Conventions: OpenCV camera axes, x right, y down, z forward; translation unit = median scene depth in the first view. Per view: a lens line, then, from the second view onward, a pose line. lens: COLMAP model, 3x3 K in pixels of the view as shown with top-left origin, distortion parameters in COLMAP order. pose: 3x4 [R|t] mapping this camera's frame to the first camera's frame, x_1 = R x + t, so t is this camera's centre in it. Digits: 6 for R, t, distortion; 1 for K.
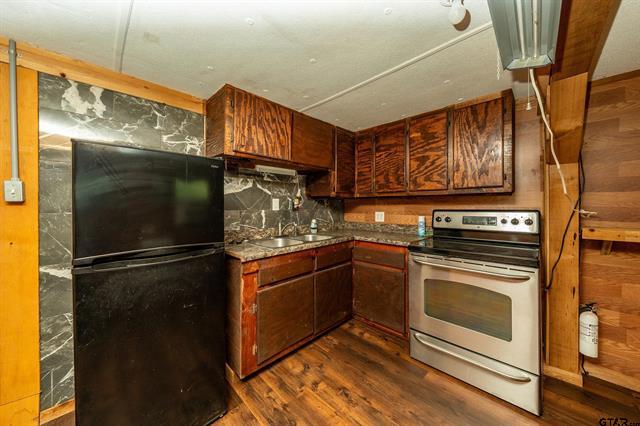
lens RADIAL K [[223.8, 0, 320.3], [0, 223.8, 208.1], [0, 0, 1]] dist [-0.001105, -0.000094]
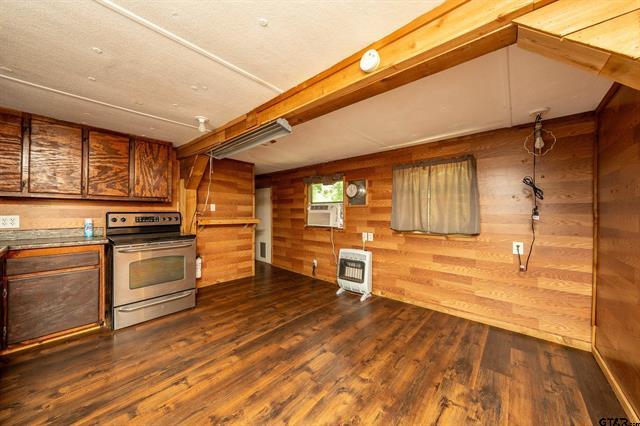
lens RADIAL K [[223.8, 0, 320.3], [0, 223.8, 210.8], [0, 0, 1]] dist [-0.001105, -0.000094]
pose [[-0.048949, 0.002827, 0.998797, -0.819995], [0.000482, 0.999996, -0.002807, 0.004387], [-0.998801, 0.000344, -0.048951, -0.069411]]
